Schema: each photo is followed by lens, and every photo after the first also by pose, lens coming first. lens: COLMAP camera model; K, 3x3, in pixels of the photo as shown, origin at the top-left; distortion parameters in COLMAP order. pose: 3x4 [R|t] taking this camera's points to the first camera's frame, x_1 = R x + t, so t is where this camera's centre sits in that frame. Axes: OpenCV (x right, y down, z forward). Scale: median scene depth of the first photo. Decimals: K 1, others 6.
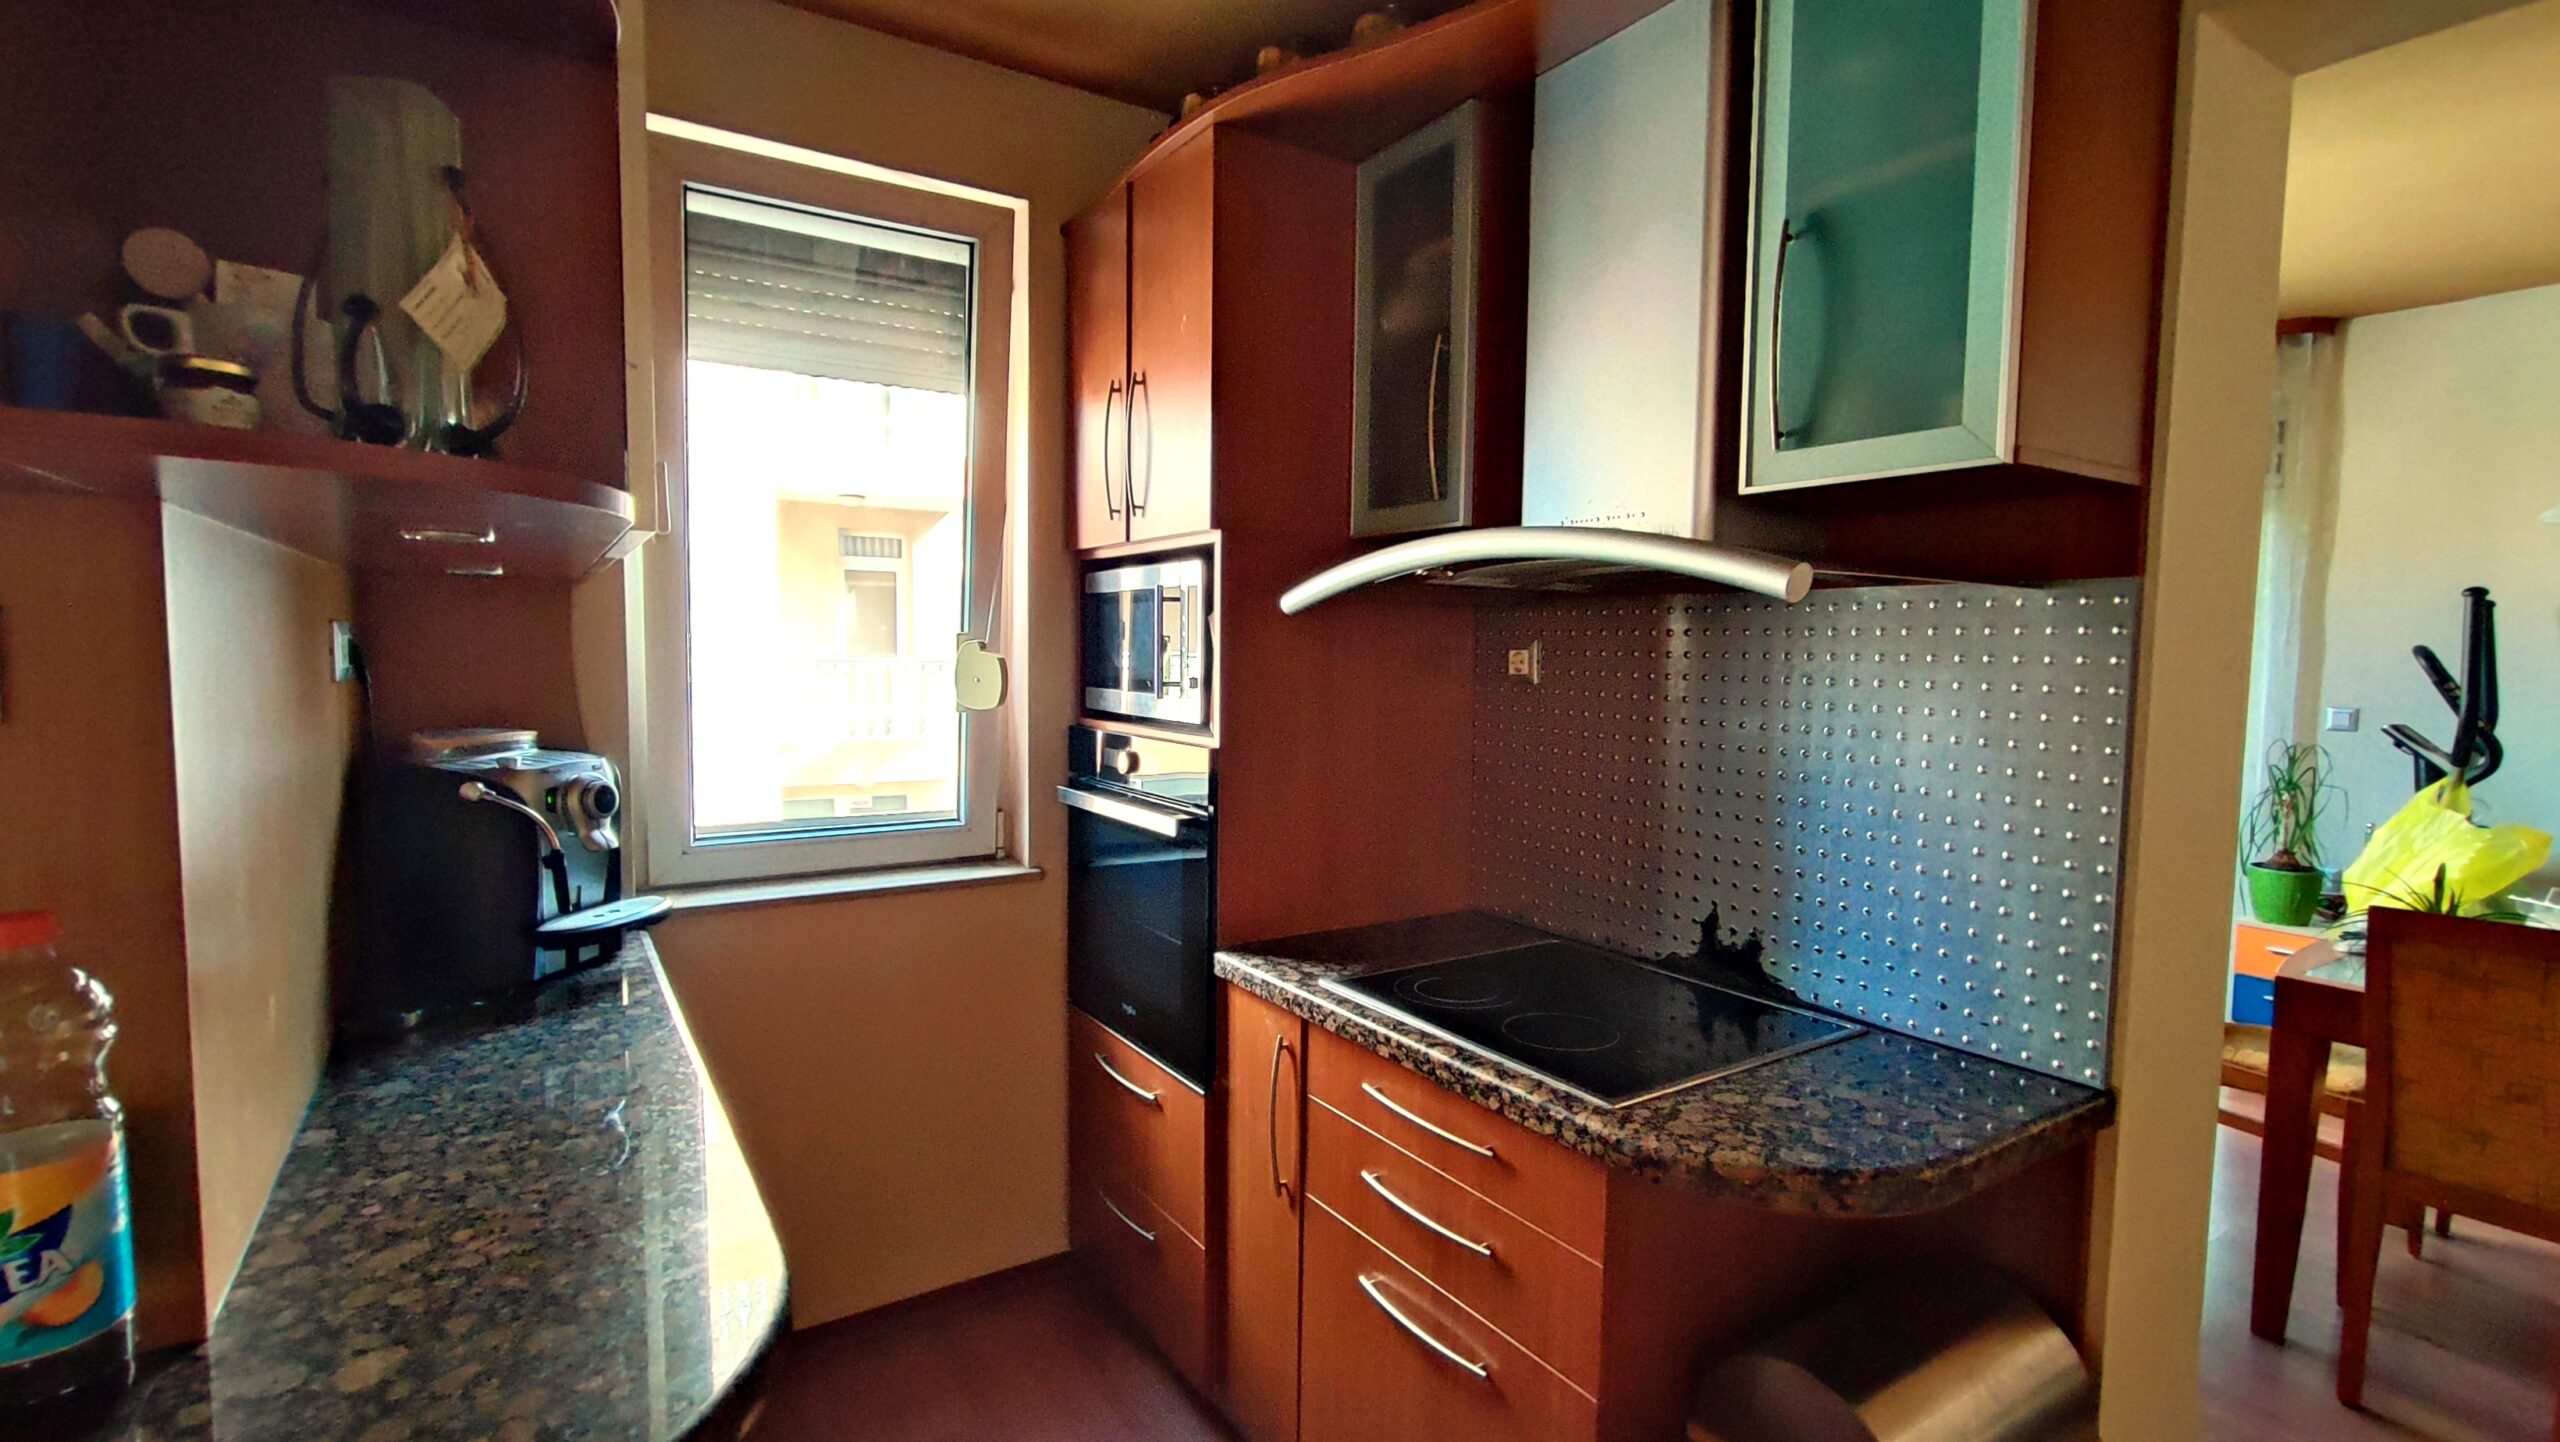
lens RADIAL K [[1156.5, 0, 1267.2], [0, 1156.5, 718.1], [0, 0, 1]] dist [-0.012294, 0.007123]
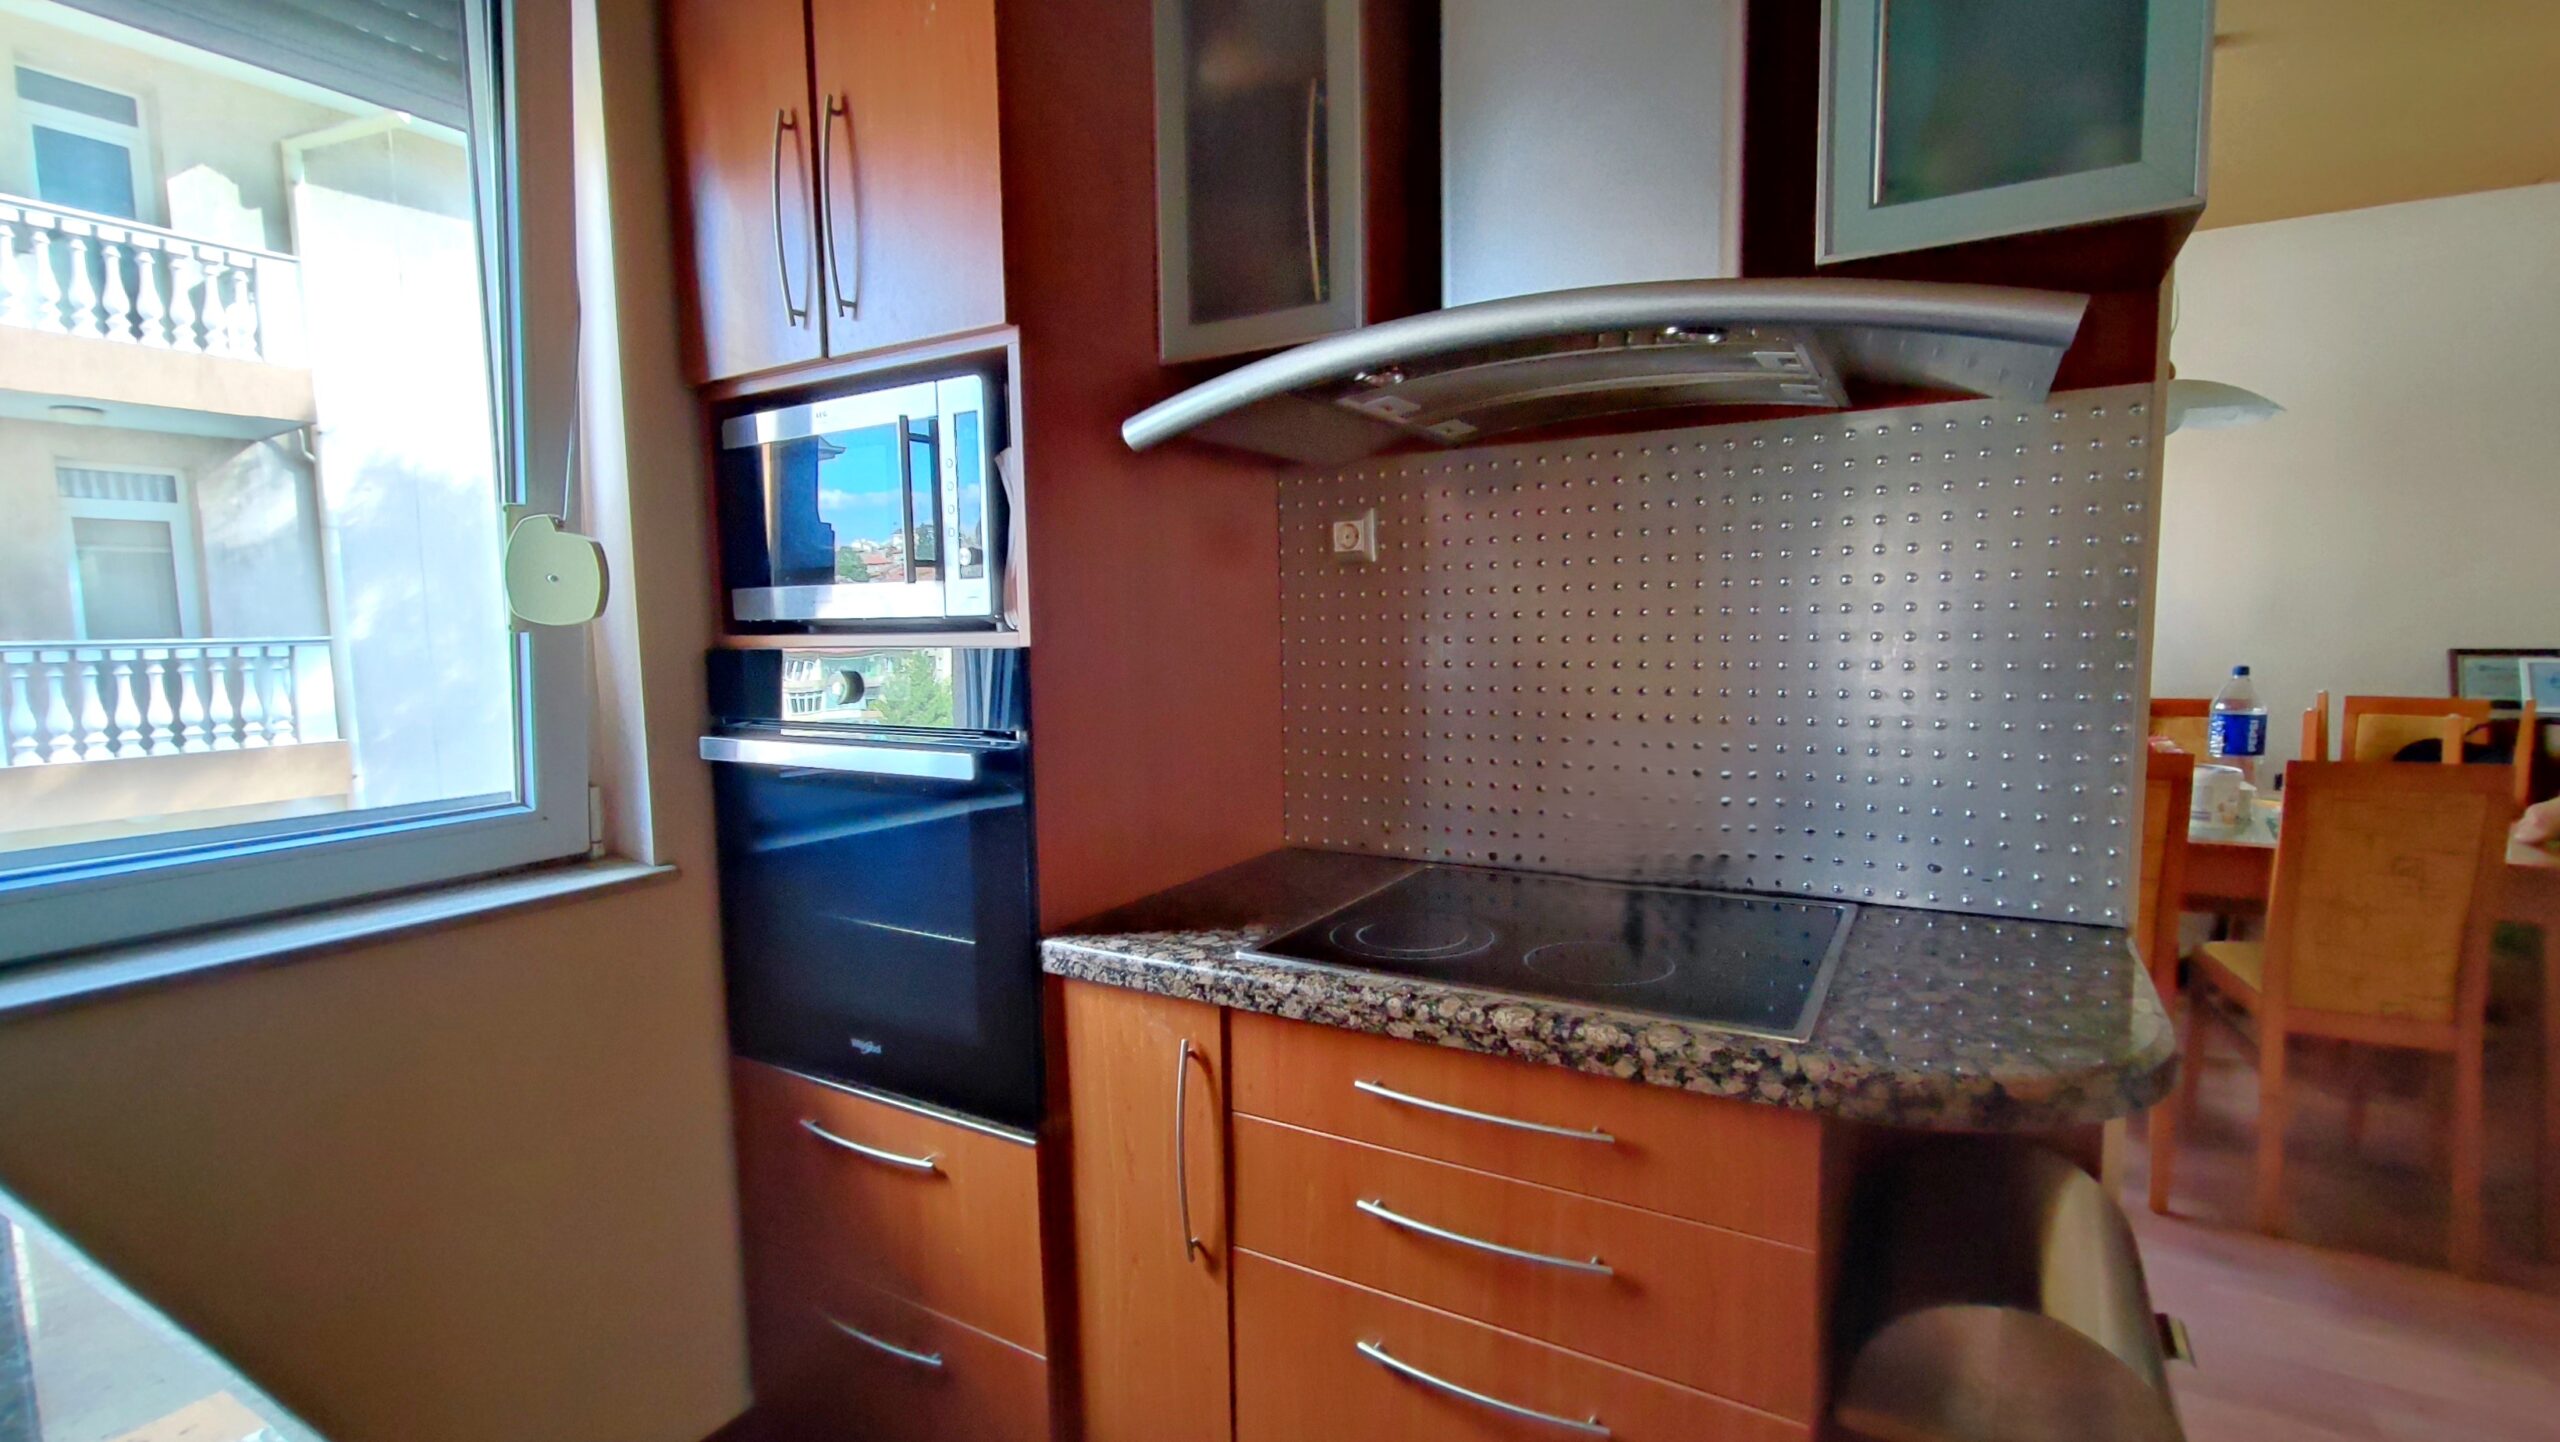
lens RADIAL K [[1156.5, 0, 1282.9], [0, 1156.5, 716.7], [0, 0, 1]] dist [-0.012294, 0.007123]
pose [[0.892640, -0.066604, 0.445822, -0.220521], [0.056049, 0.997748, 0.036836, 0.051353], [-0.447271, -0.007894, 0.894364, 0.317702]]
